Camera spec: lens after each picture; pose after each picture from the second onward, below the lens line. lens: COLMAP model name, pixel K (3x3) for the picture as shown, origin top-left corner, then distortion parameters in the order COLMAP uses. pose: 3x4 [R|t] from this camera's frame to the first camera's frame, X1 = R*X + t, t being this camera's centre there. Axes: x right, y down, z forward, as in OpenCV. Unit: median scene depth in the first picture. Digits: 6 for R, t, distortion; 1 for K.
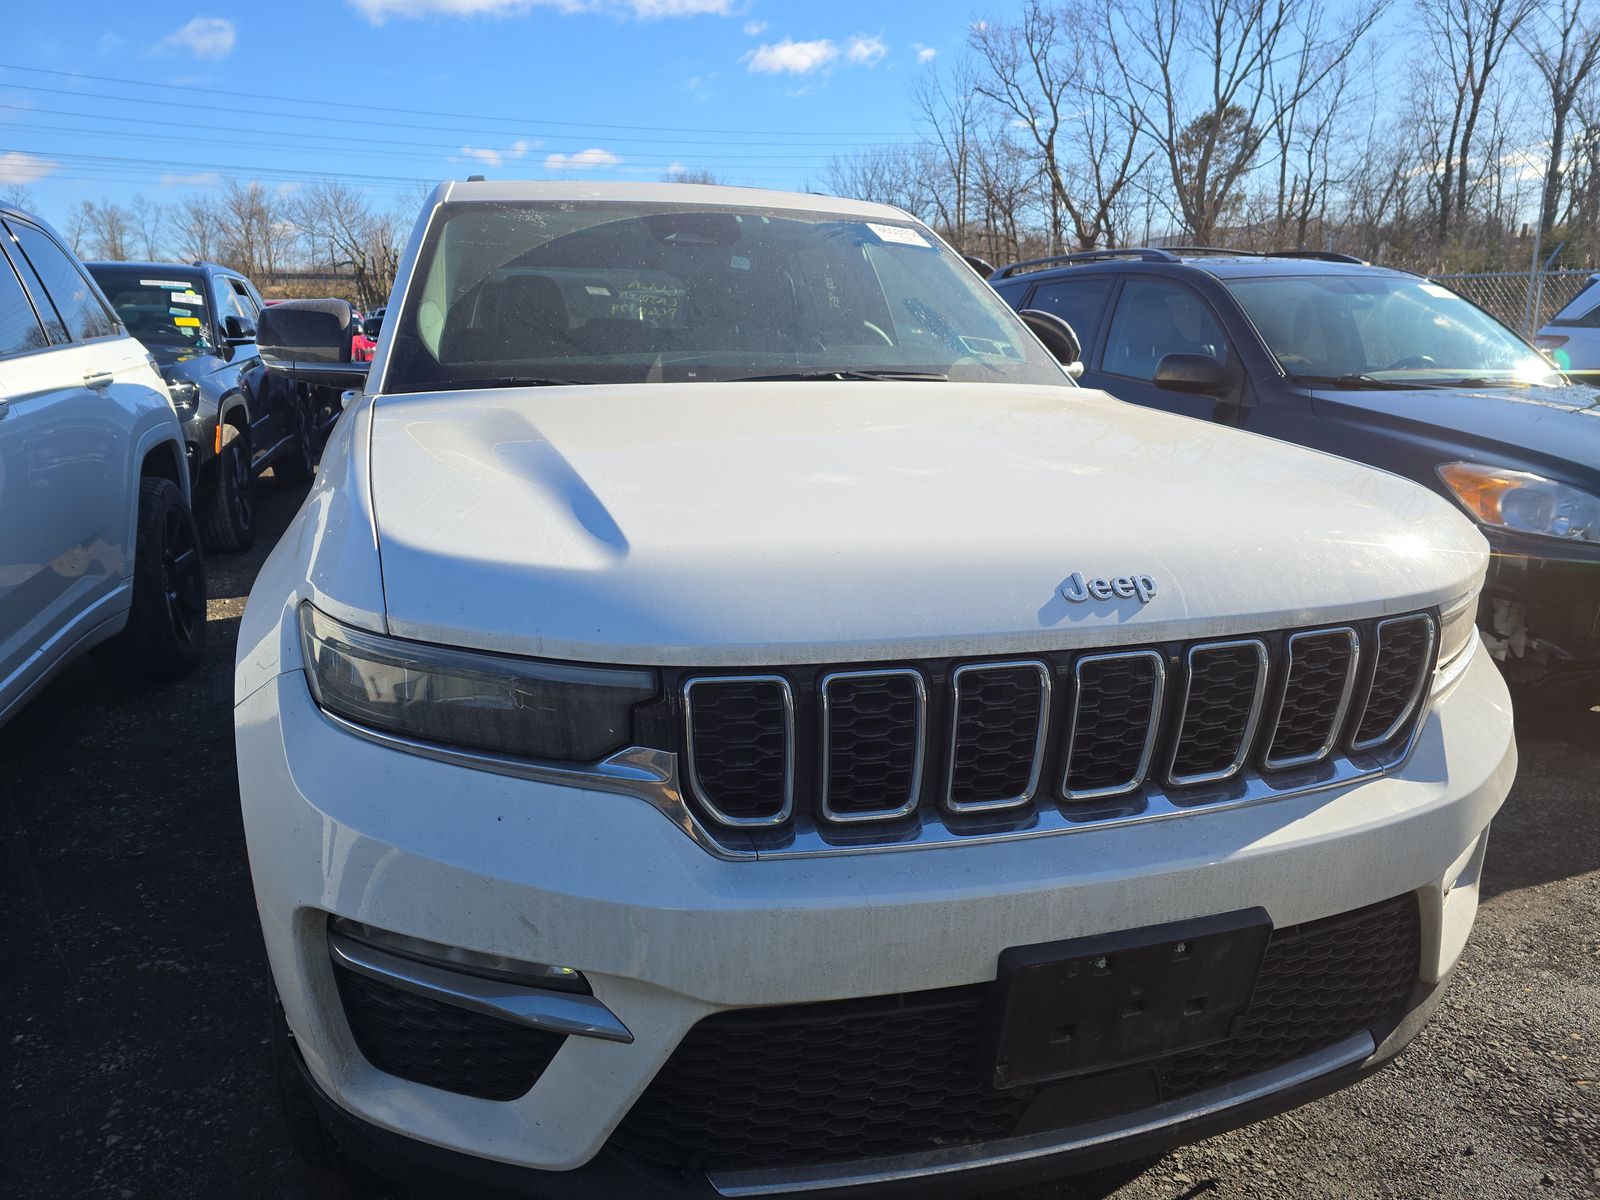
lens RADIAL K [[1082.1, 0, 798.3], [0, 1082.1, 596.3], [0, 0, 1]] dist [0.048862, -0.041336]
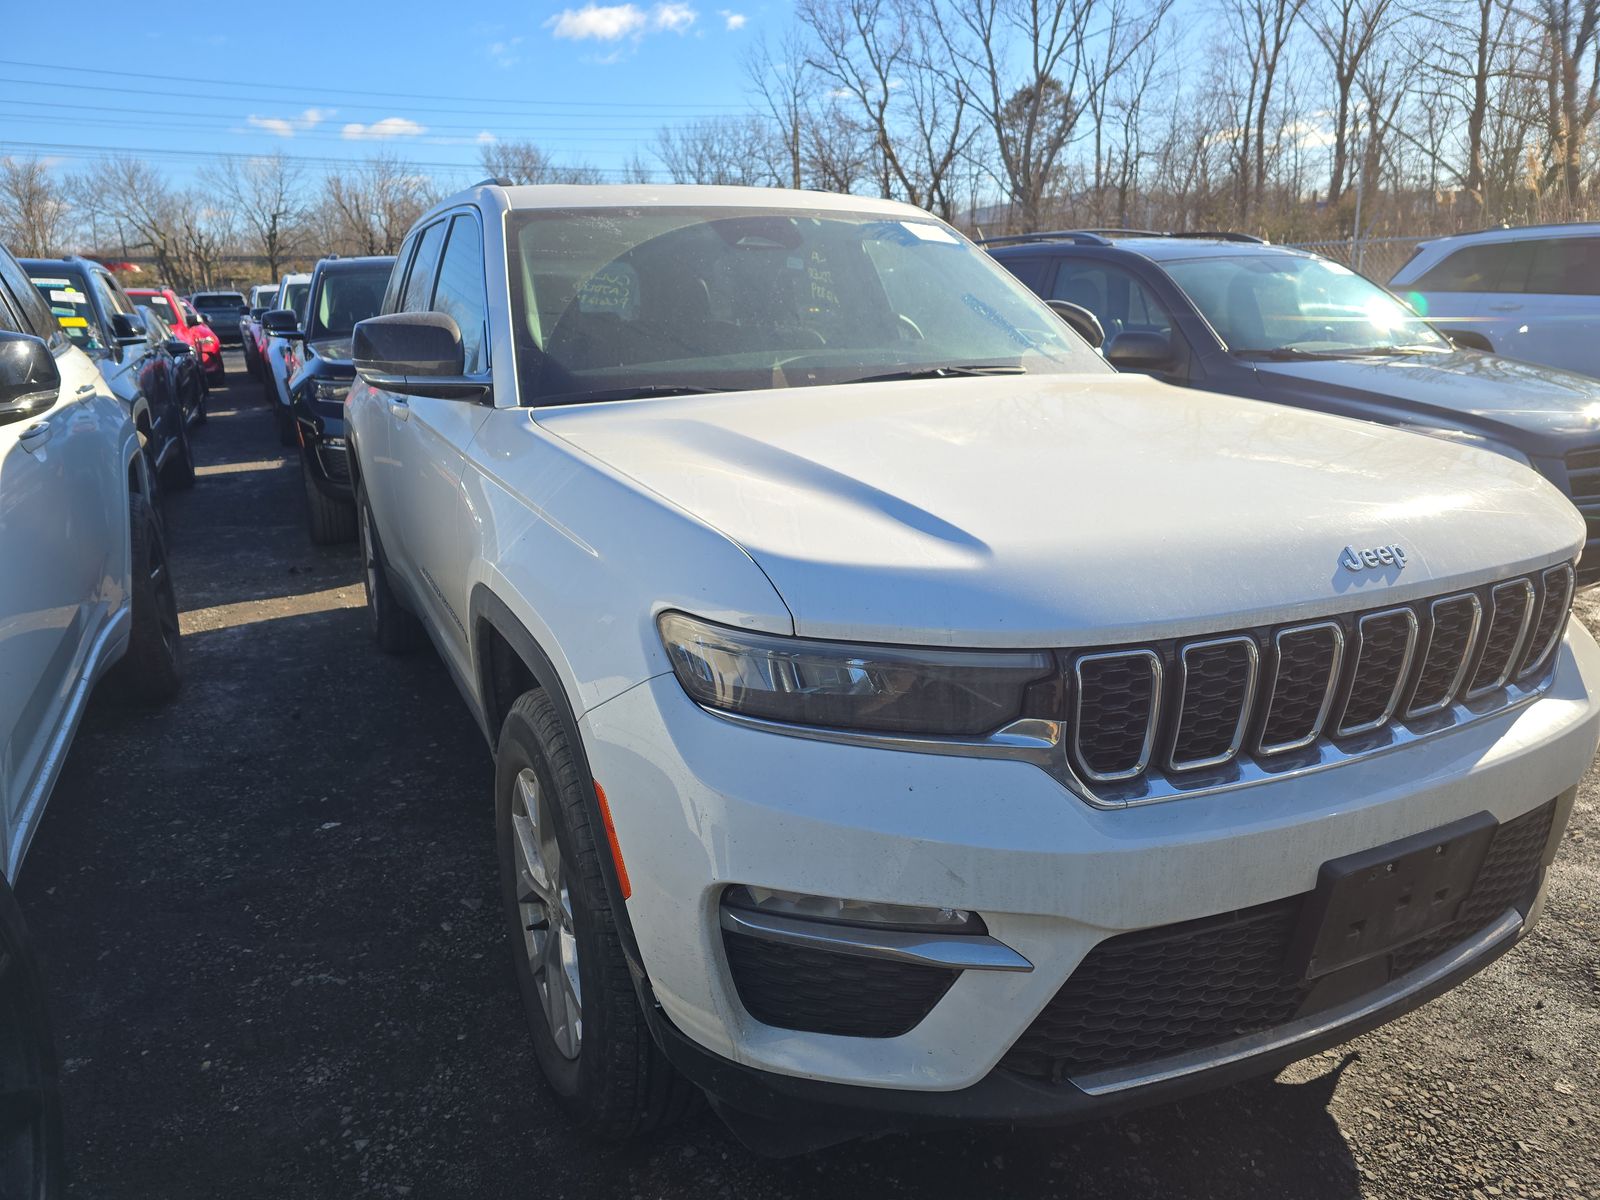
lens RADIAL K [[1082.1, 0, 794.5], [0, 1082.1, 598.0], [0, 0, 1]] dist [0.048862, -0.041336]
pose [[0.988310, -0.062307, 0.139144, -0.243074], [0.058802, 0.997844, 0.029164, -0.016935], [-0.140661, -0.020642, 0.989843, -0.048952]]
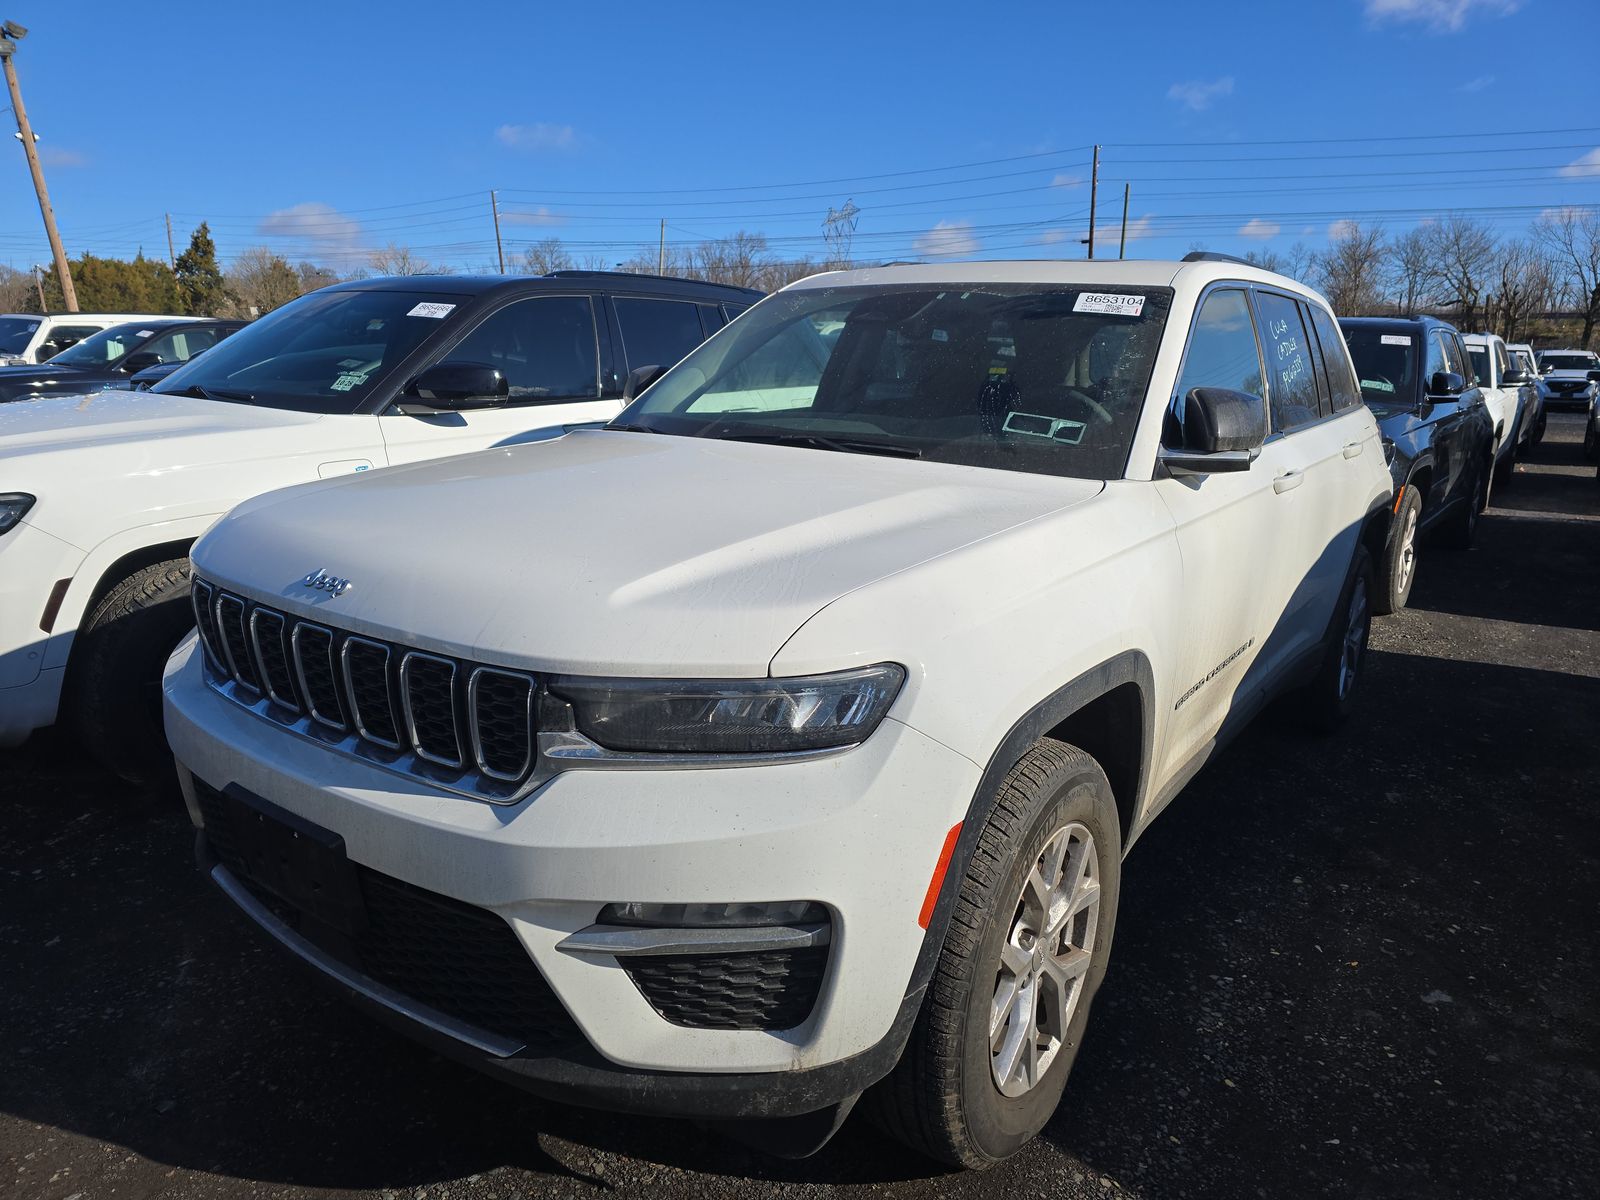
lens RADIAL K [[1082.1, 0, 797.4], [0, 1082.1, 598.7], [0, 0, 1]] dist [0.048862, -0.041336]
pose [[0.586013, 0.189157, -0.787914, 0.863032], [-0.214307, 0.973927, 0.074422, -0.110023], [0.781448, 0.125243, 0.611271, 0.282453]]
